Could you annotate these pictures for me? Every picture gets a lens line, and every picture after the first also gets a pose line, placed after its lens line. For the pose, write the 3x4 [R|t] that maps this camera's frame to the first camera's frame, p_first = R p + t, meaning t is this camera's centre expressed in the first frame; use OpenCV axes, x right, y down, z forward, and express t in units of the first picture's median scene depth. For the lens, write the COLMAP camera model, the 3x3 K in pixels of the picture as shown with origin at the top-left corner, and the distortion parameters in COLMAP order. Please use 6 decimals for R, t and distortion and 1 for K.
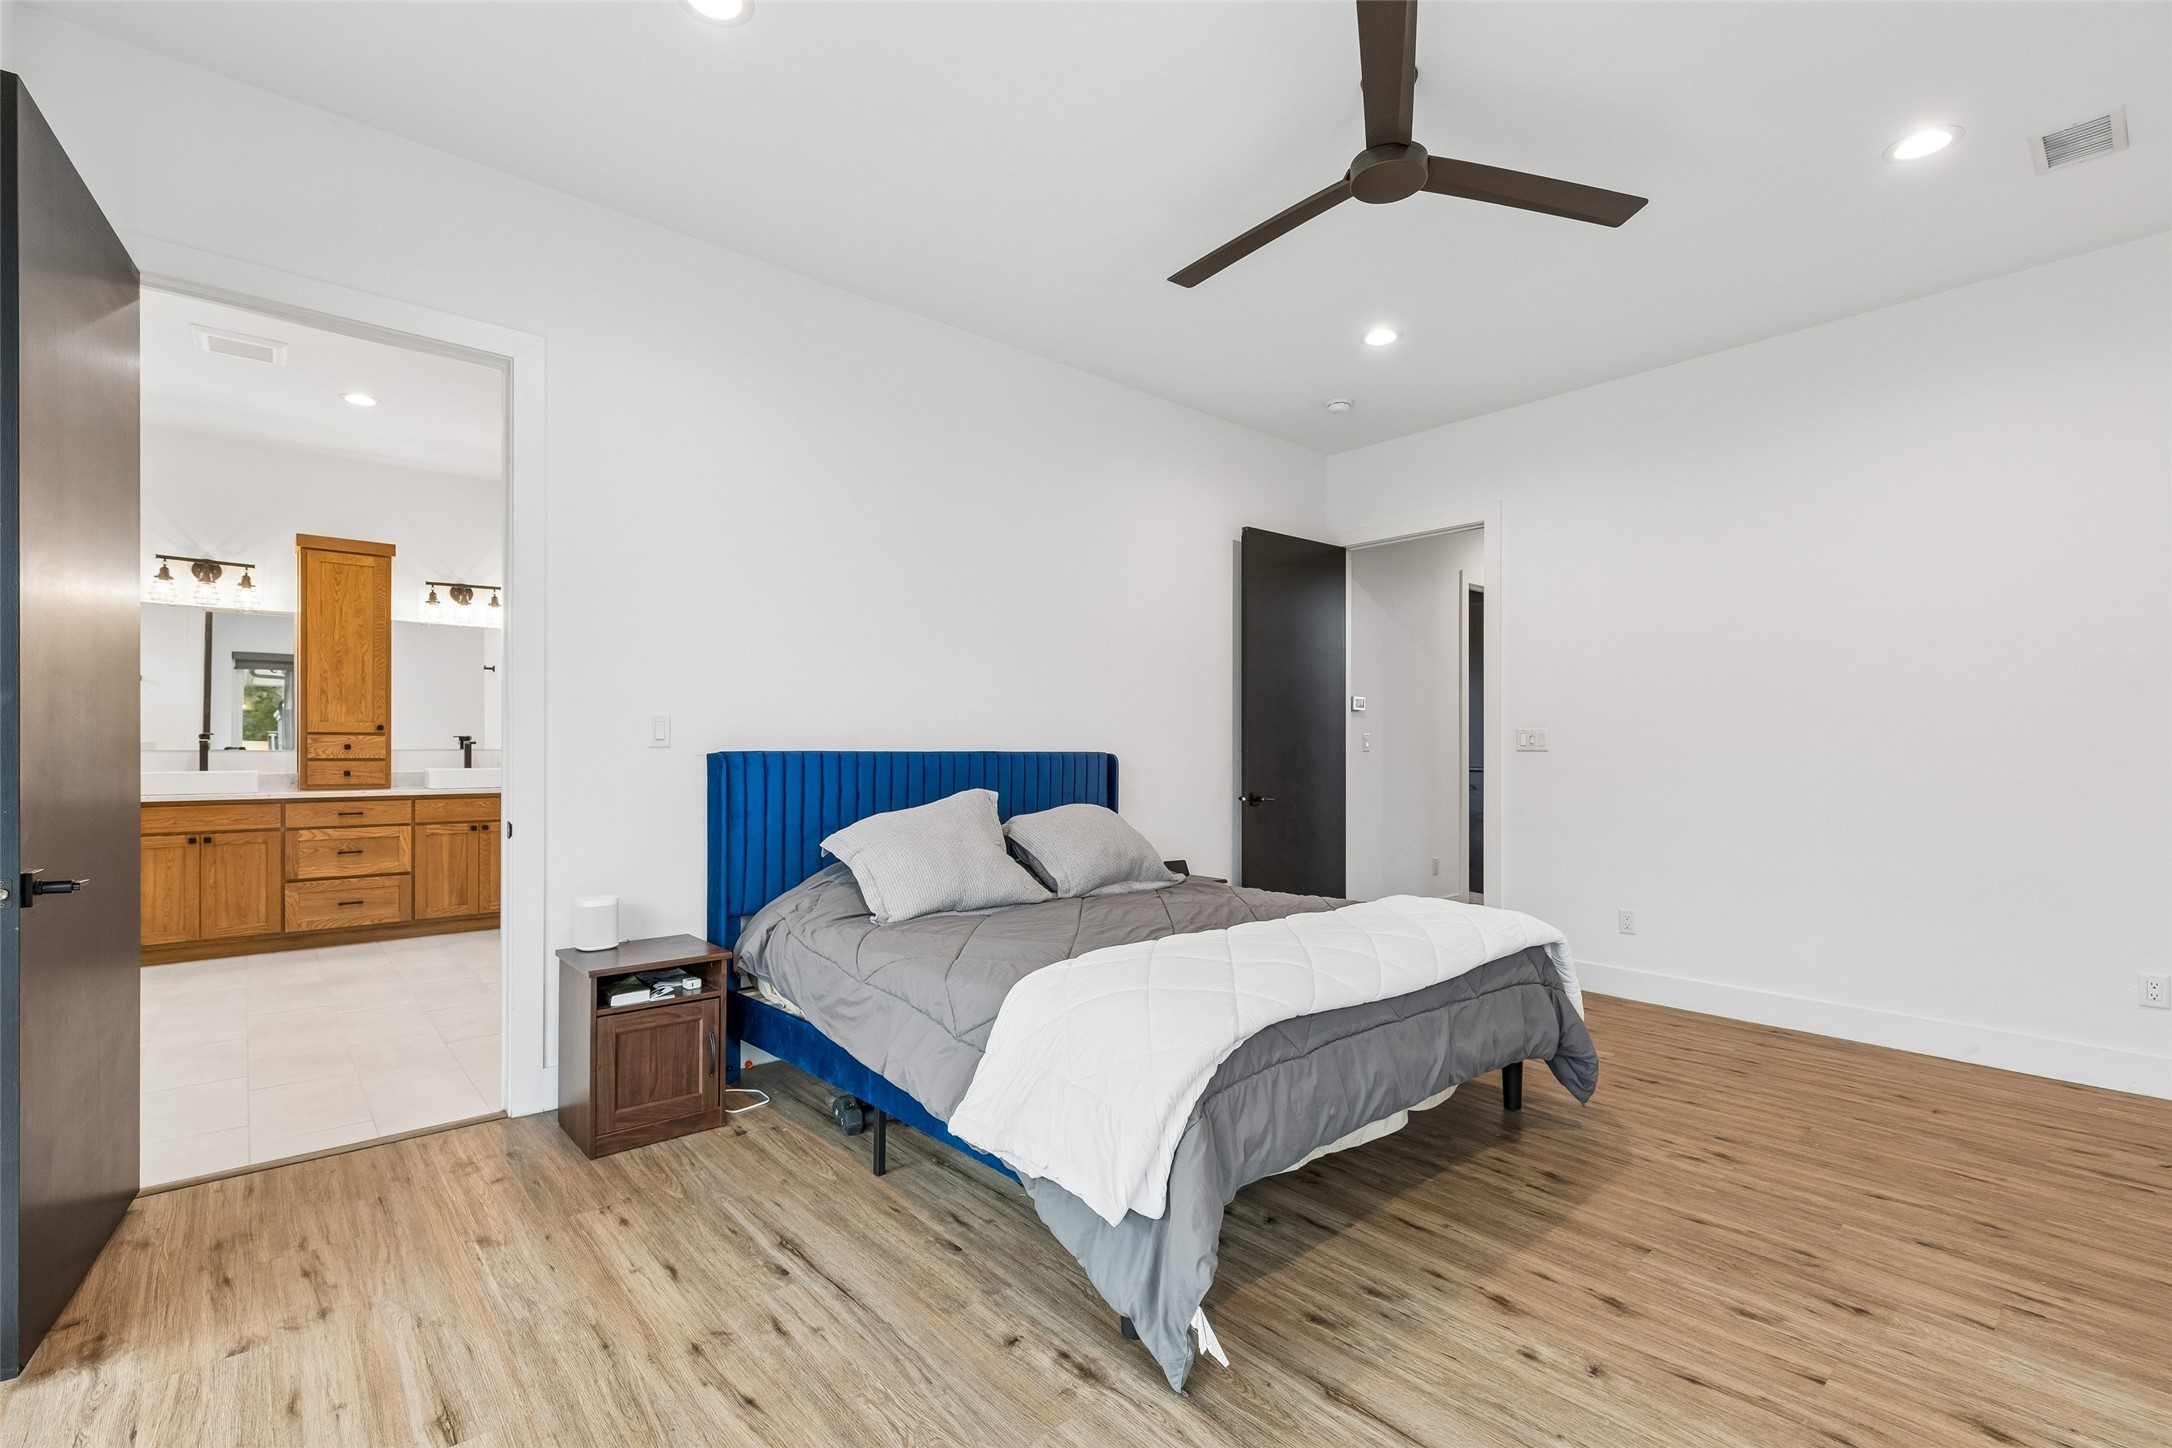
lens RADIAL K [[978.8, 0, 1080.6], [0, 978.8, 736.1], [0, 0, 1]] dist [0.003812, 0.000877]
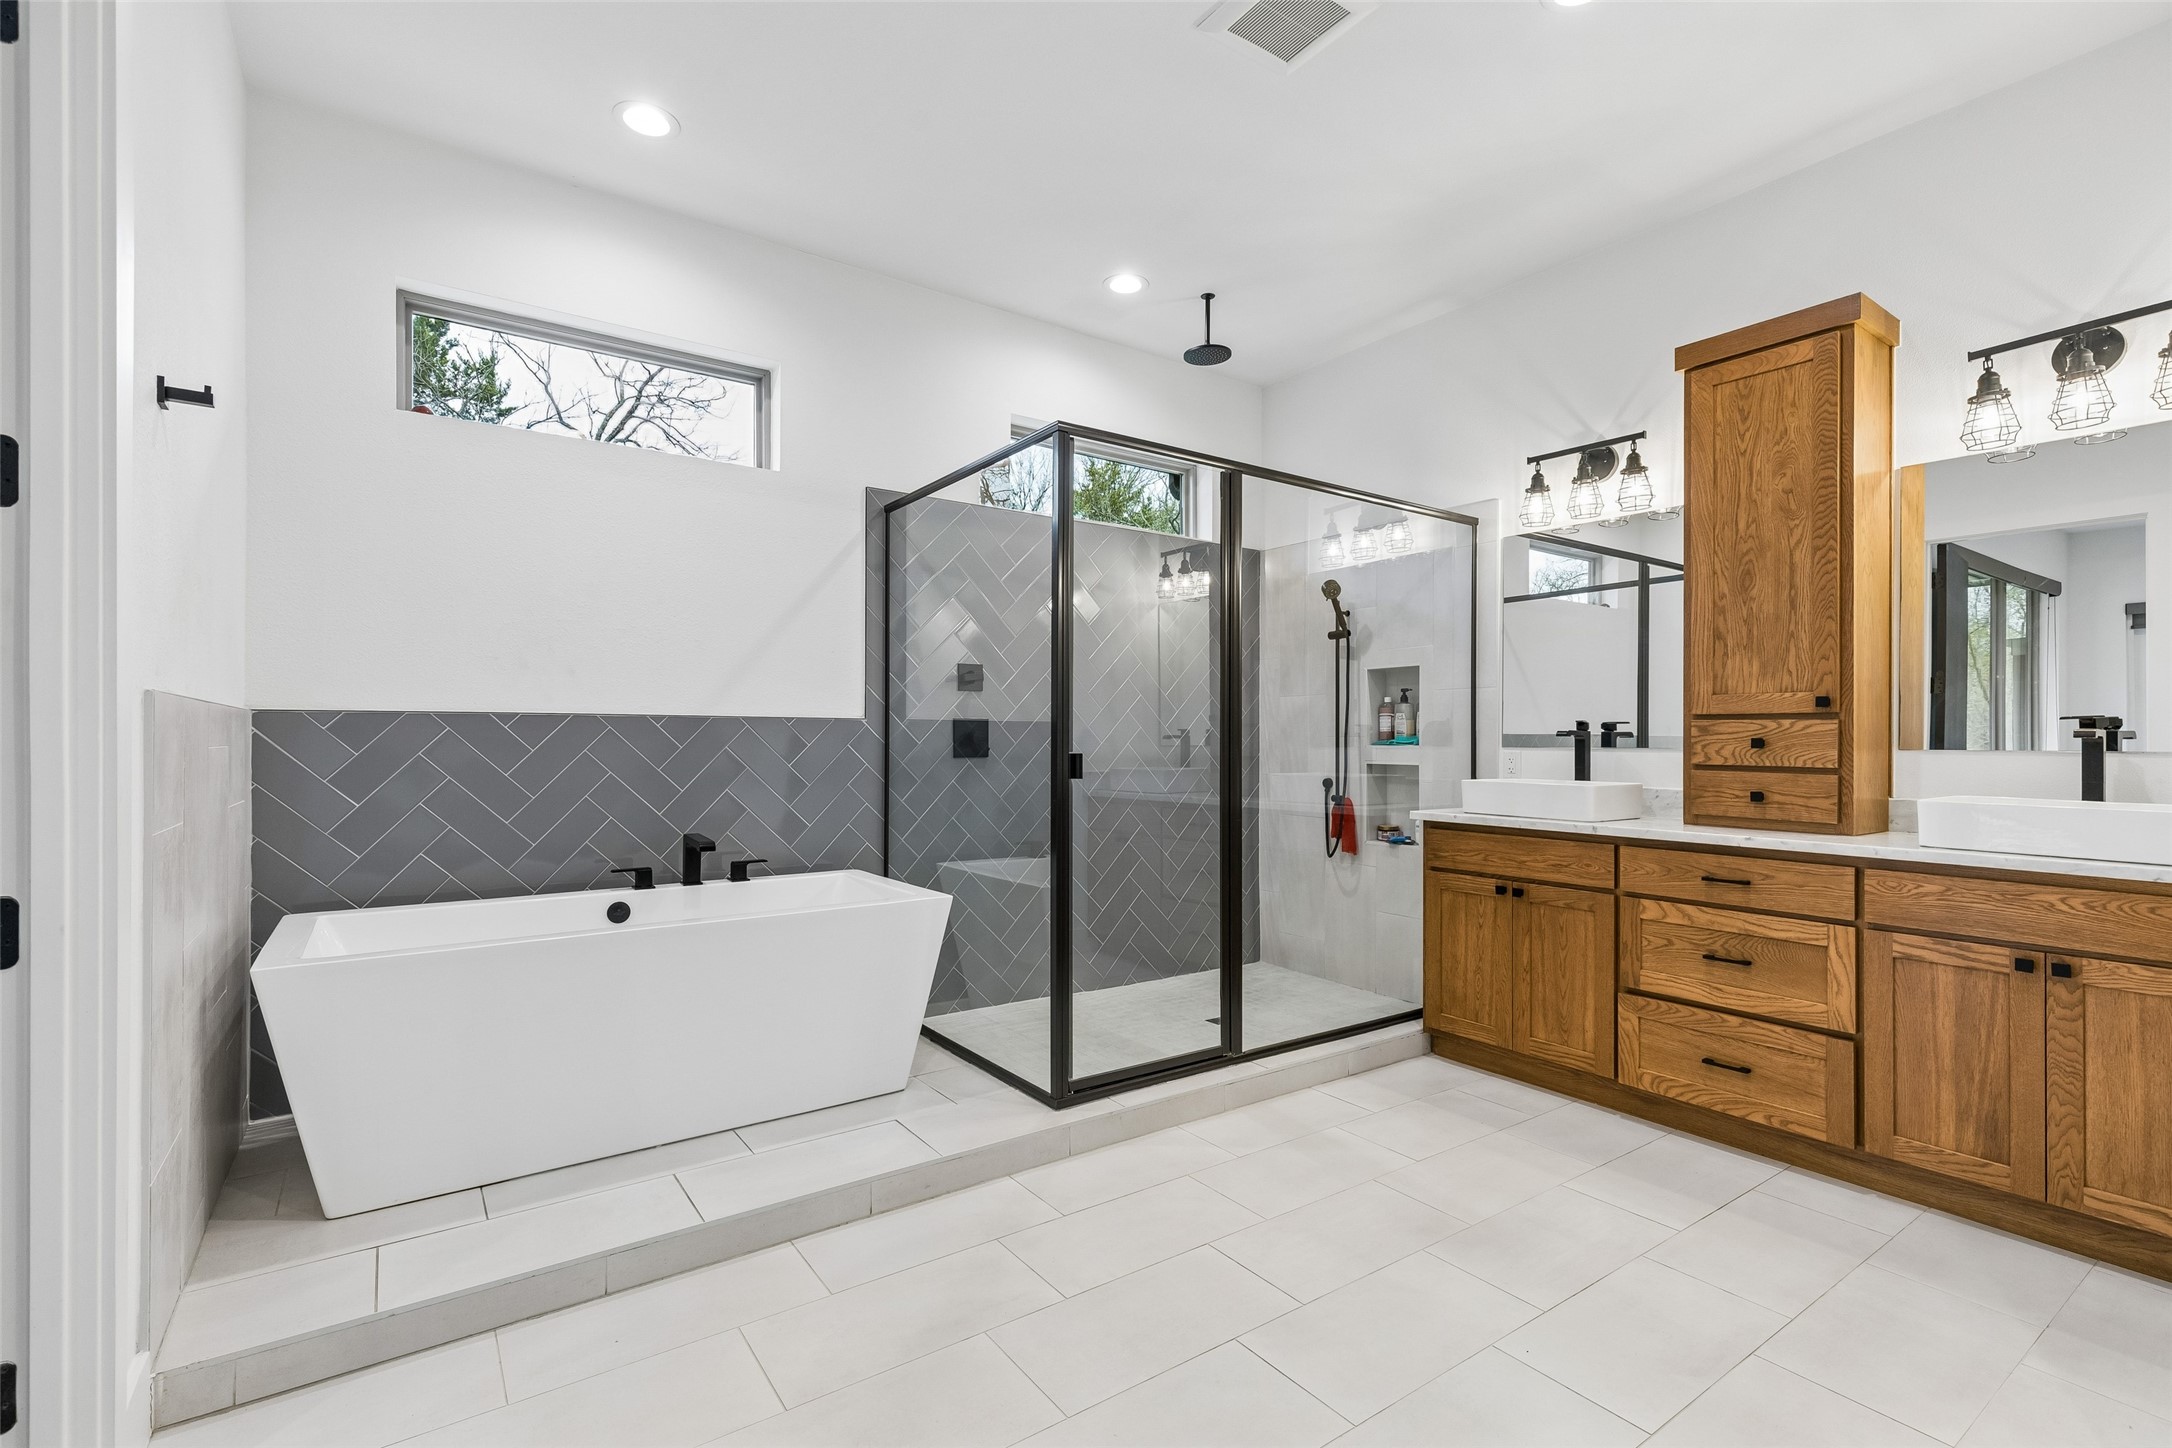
lens RADIAL K [[978.8, 0, 1080.6], [0, 978.8, 736.1], [0, 0, 1]] dist [0.003812, 0.000877]
pose [[-0.105335, -0.003391, -0.994431, -0.225310], [0.006012, 0.999974, -0.004047, 0.007626], [0.994419, -0.006405, -0.105312, 0.724733]]
